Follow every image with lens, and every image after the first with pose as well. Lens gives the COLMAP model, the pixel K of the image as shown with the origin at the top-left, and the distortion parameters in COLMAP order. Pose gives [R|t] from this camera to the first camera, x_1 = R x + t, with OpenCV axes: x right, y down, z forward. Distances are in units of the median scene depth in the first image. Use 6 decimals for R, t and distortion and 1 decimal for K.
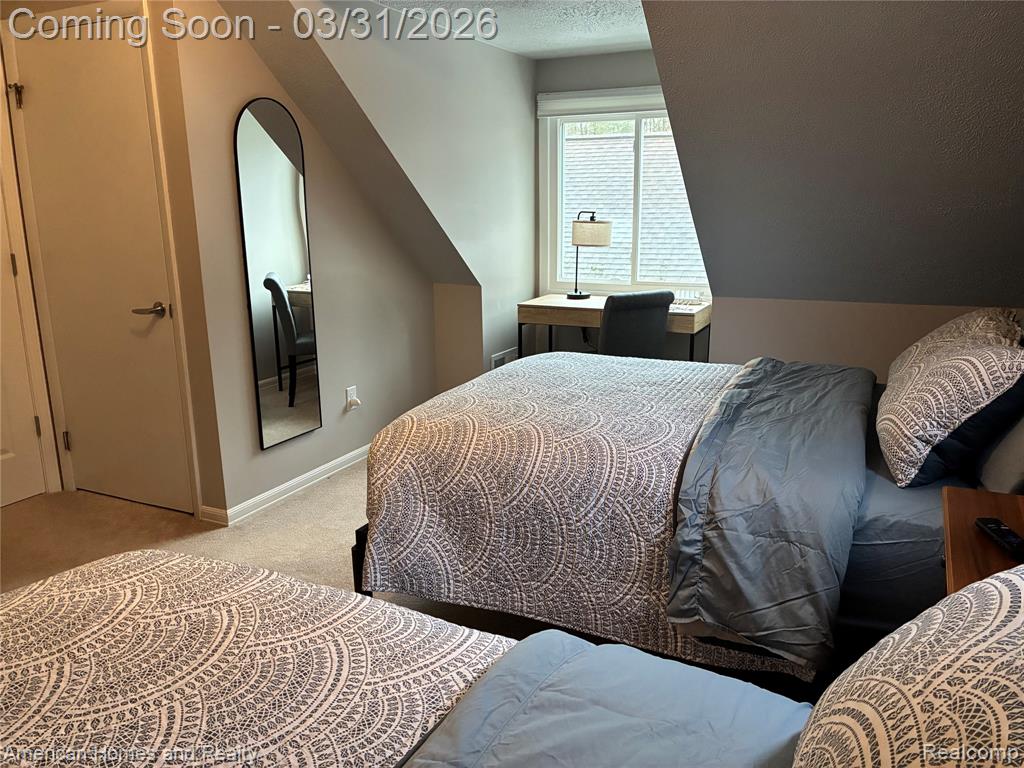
lens RADIAL K [[771.5, 0, 507.5], [0, 771.5, 385.2], [0, 0, 1]] dist [0.010506, -0.003668]
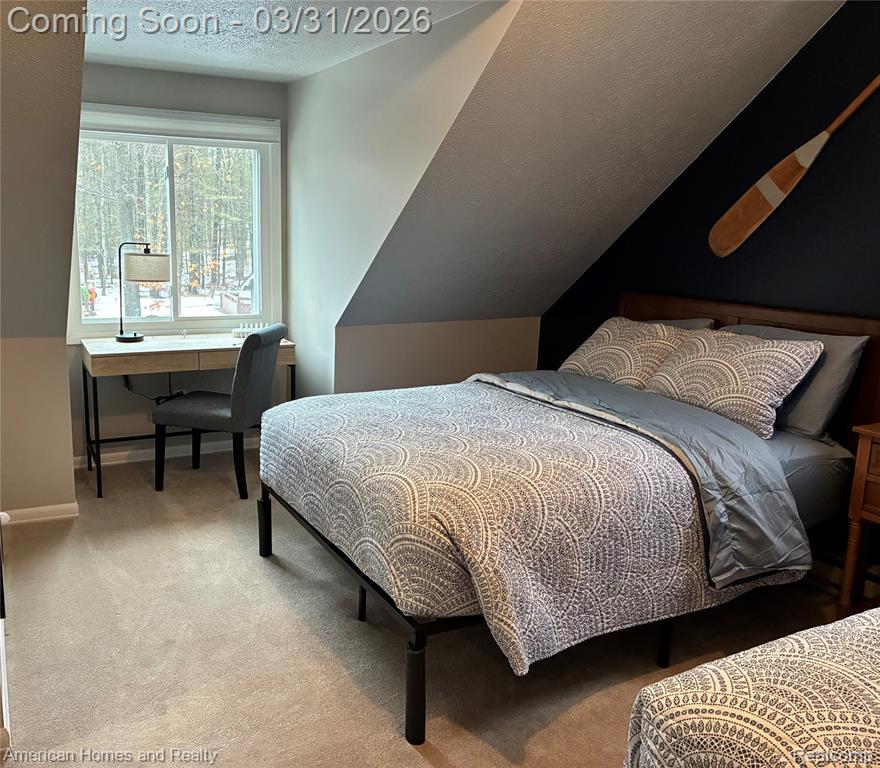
lens RADIAL K [[714.0, 0, 439.8], [0, 714.0, 406.4], [0, 0, 1]] dist [0.001037, 0.004665]
pose [[0.621666, -0.159271, 0.766919, -0.856425], [0.154122, 0.984841, 0.079596, -0.126932], [-0.767970, 0.068717, 0.636789, 0.546792]]
